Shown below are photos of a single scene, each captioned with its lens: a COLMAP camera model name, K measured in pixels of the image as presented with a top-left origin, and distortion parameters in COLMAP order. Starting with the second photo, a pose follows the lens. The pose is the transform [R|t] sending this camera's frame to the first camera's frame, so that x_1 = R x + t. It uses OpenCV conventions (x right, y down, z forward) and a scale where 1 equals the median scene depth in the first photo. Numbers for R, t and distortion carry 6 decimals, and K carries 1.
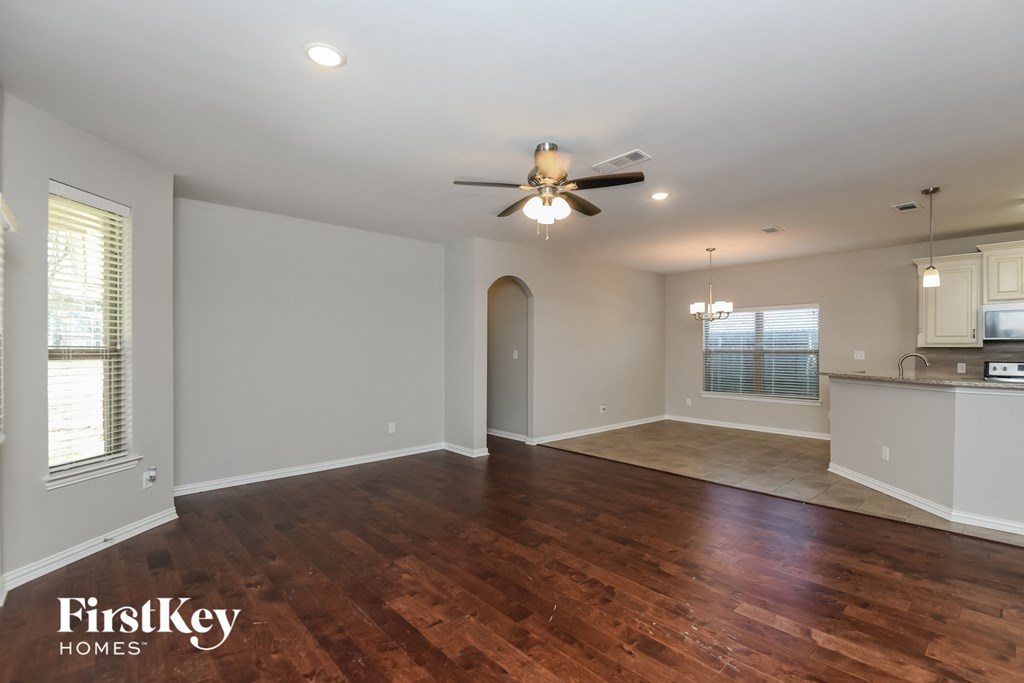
lens RADIAL K [[474.0, 0, 500.4], [0, 474.0, 344.6], [0, 0, 1]] dist [0.013845, -0.010633]
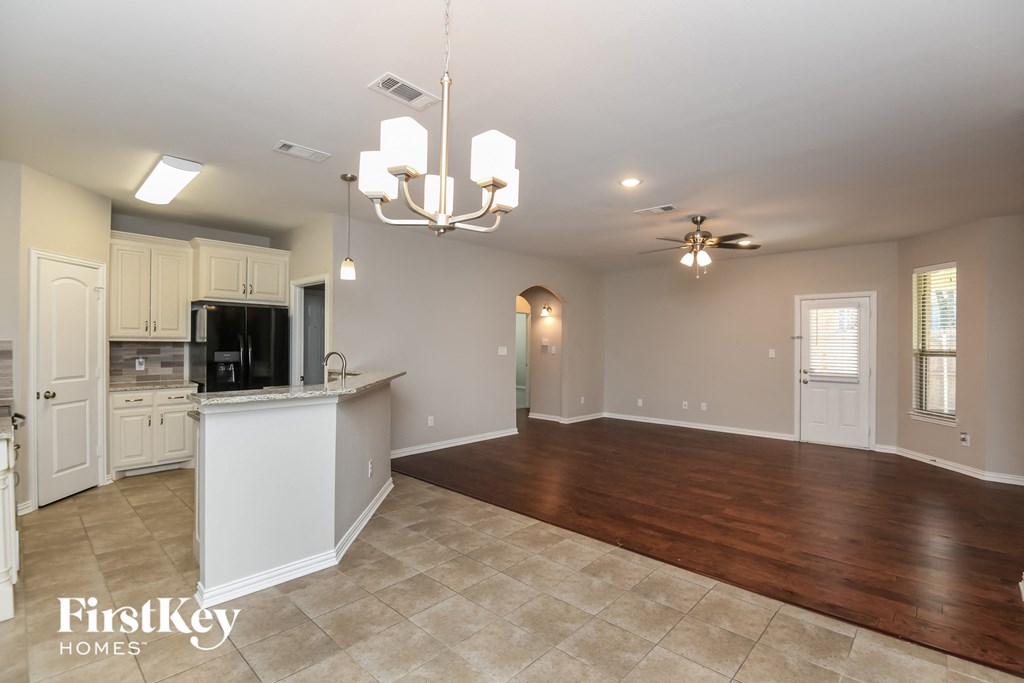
lens RADIAL K [[474.0, 0, 494.1], [0, 474.0, 348.7], [0, 0, 1]] dist [0.013845, -0.010633]
pose [[-0.997621, -0.008907, -0.068353, 0.893711], [-0.009088, 0.999956, 0.002341, 0.012385], [0.068329, 0.002956, -0.997658, 2.580100]]
